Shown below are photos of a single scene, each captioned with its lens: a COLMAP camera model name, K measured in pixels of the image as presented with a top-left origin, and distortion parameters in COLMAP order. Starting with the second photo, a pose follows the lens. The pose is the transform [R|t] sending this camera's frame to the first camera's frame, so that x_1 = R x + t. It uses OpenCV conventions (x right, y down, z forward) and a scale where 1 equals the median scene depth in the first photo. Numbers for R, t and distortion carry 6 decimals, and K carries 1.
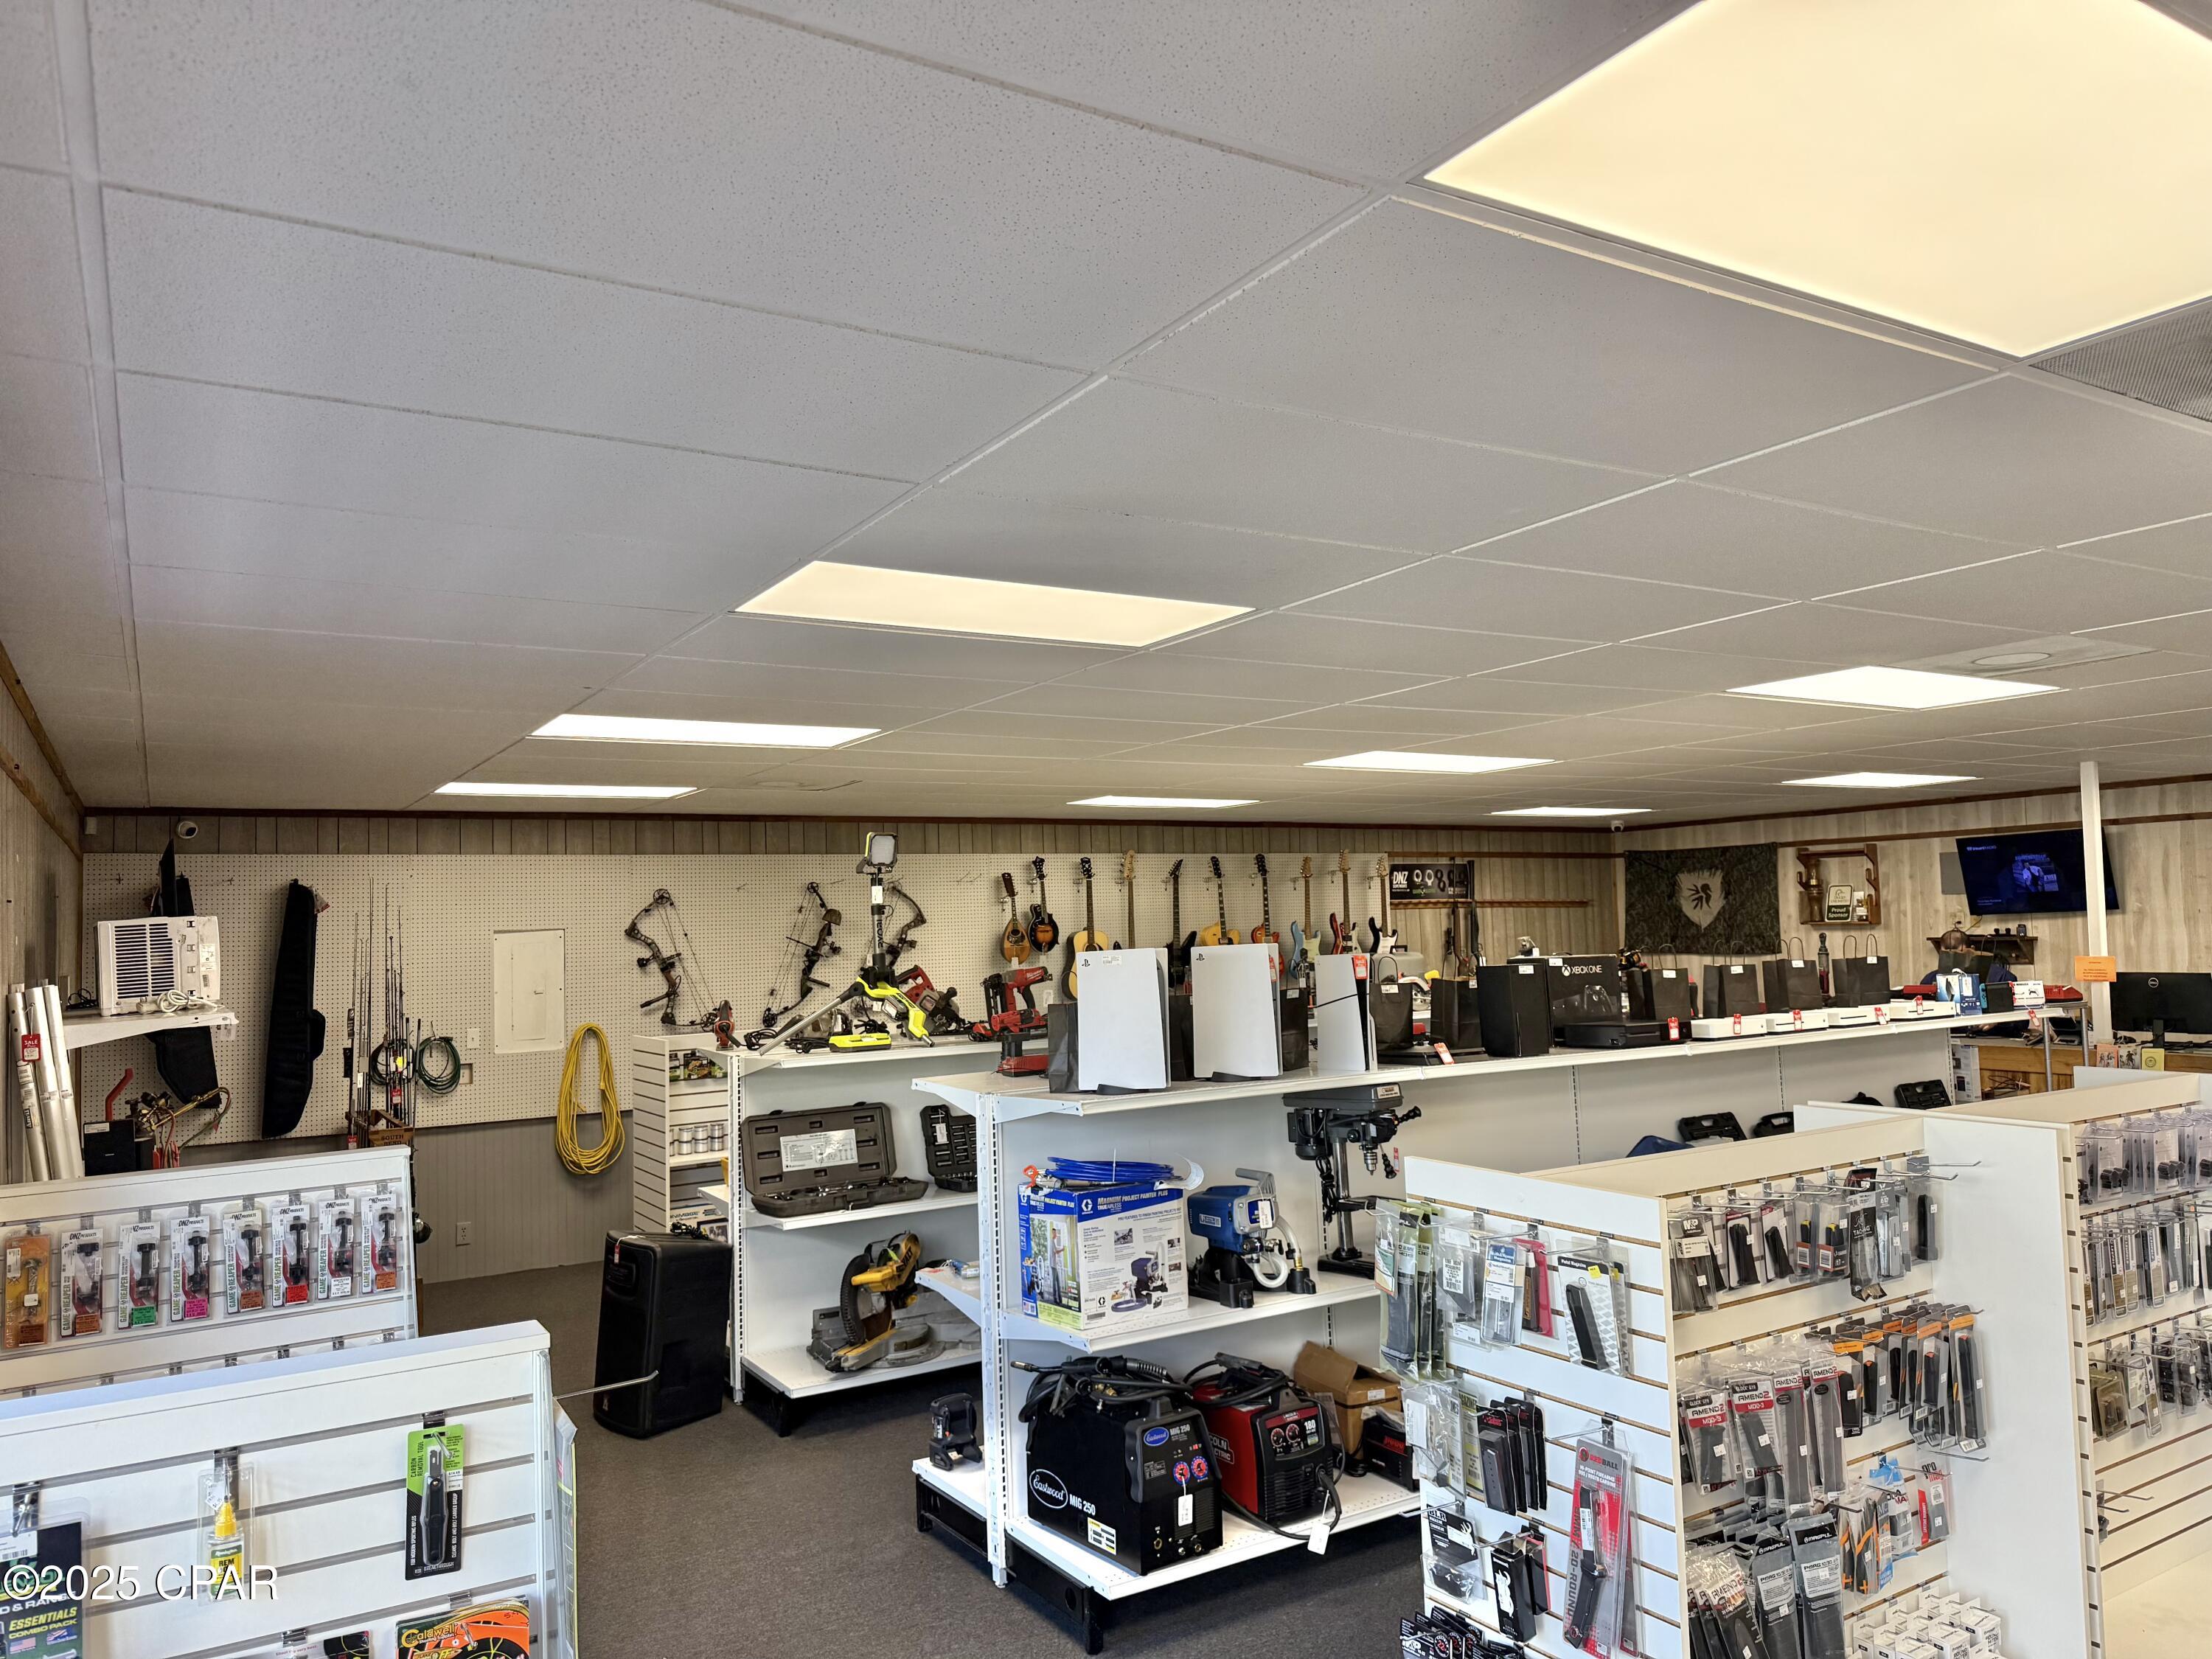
lens RADIAL K [[1528.3, 0, 1143.0], [0, 1528.3, 823.8], [0, 0, 1]] dist [0.059073, -0.086920]
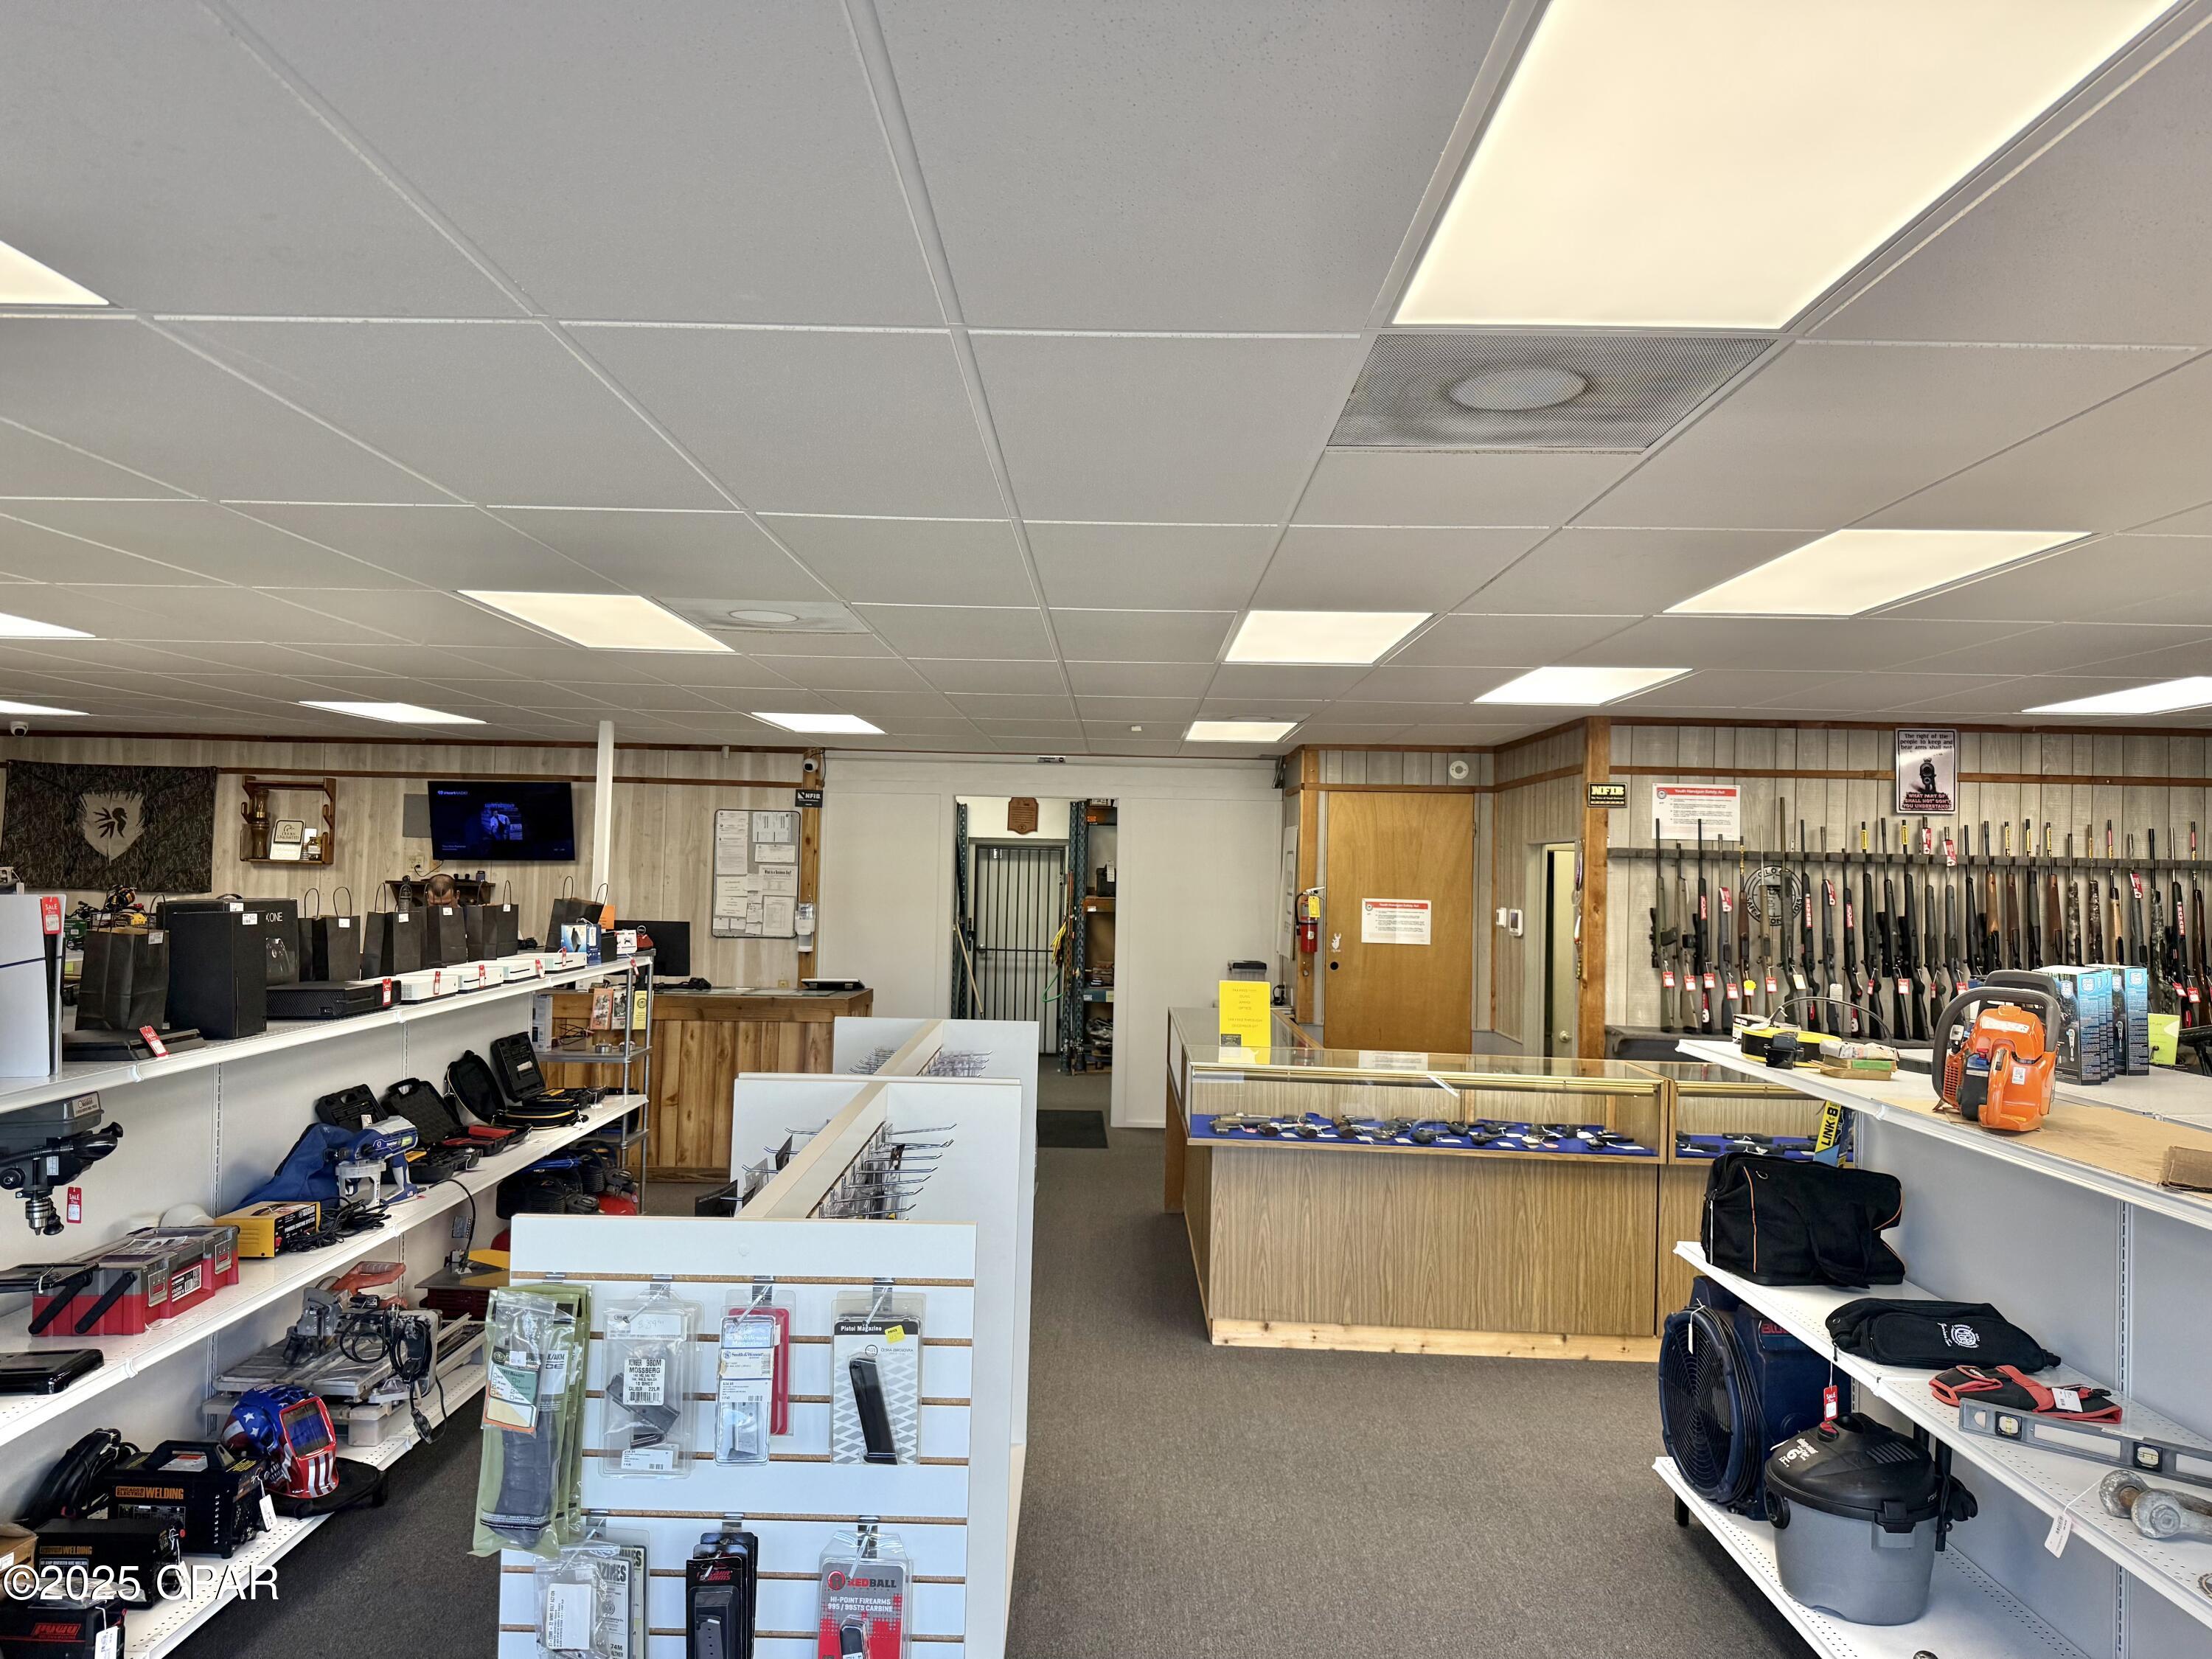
lens RADIAL K [[1528.3, 0, 1101.8], [0, 1528.3, 832.0], [0, 0, 1]] dist [0.059073, -0.086920]
pose [[0.538244, 0.058408, 0.840763, -0.063177], [-0.095788, 0.995371, -0.007827, 0.008456], [-0.837328, -0.076322, 0.541347, 0.109171]]
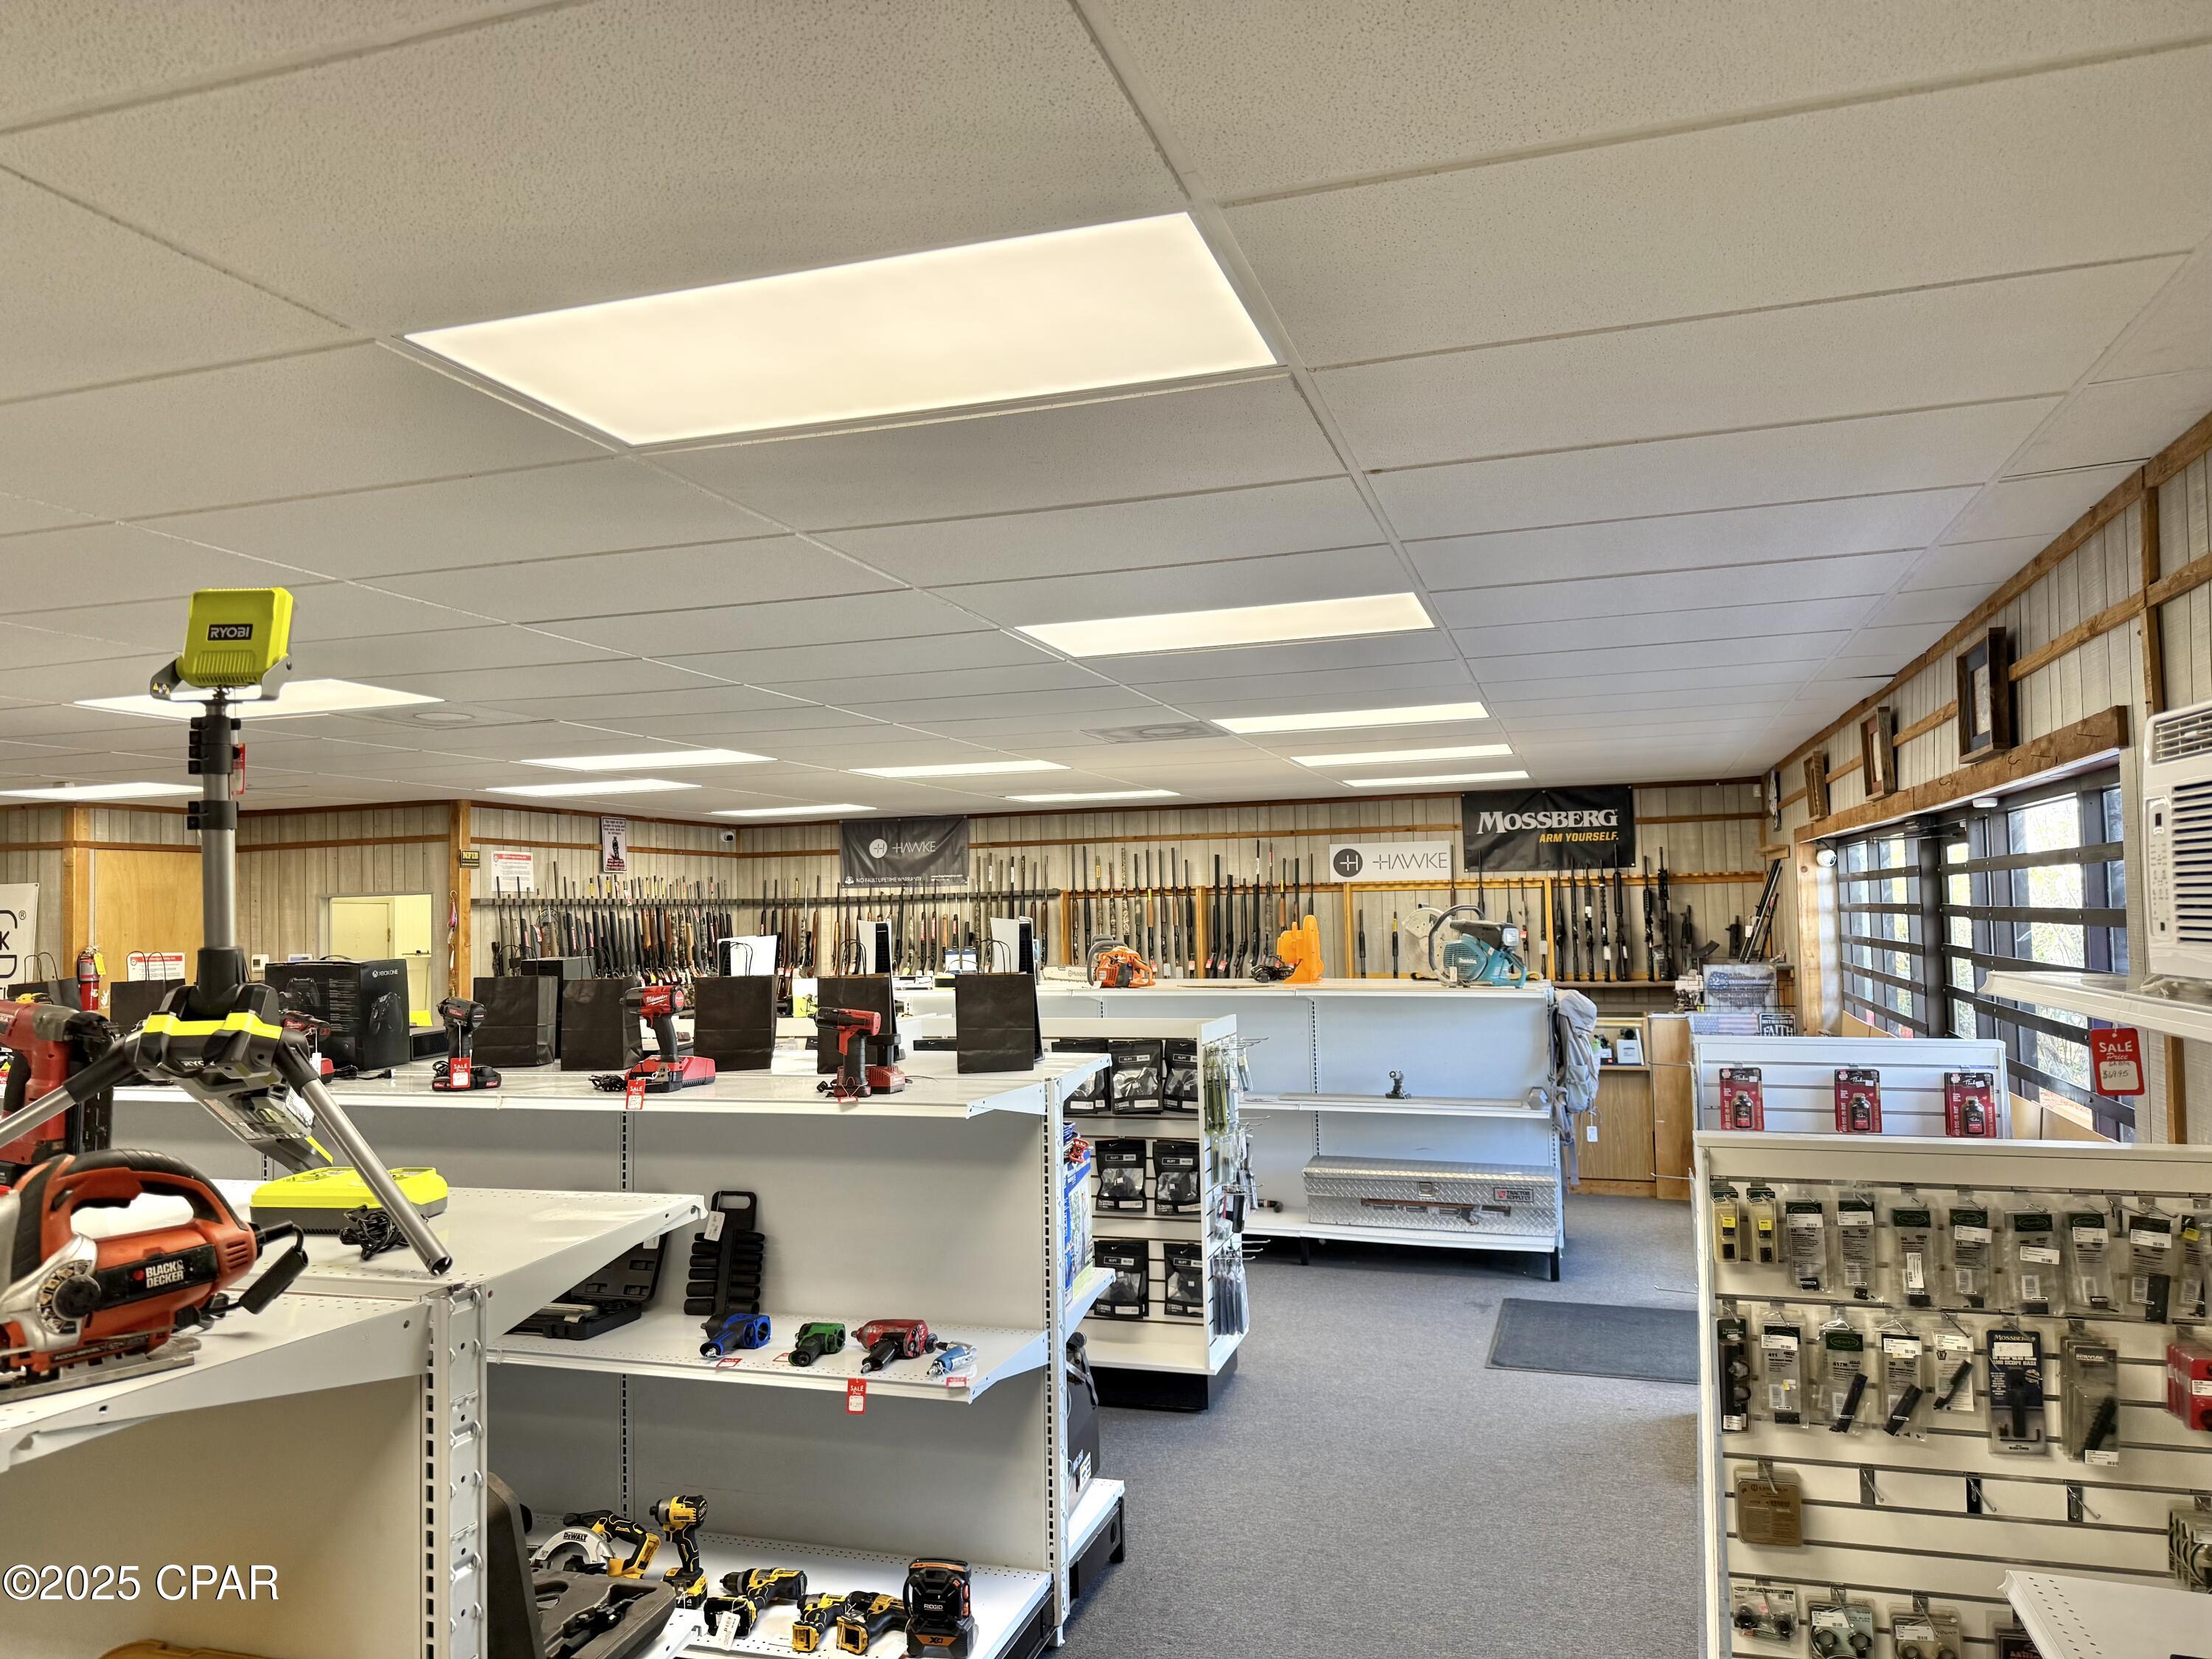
lens RADIAL K [[1528.3, 0, 1107.9], [0, 1528.3, 836.5], [0, 0, 1]] dist [0.059073, -0.086920]
pose [[-0.646322, 0.077681, 0.759100, -0.619699], [-0.015370, 0.993278, -0.114731, 0.105646], [-0.762910, -0.085820, -0.640784, 1.218672]]
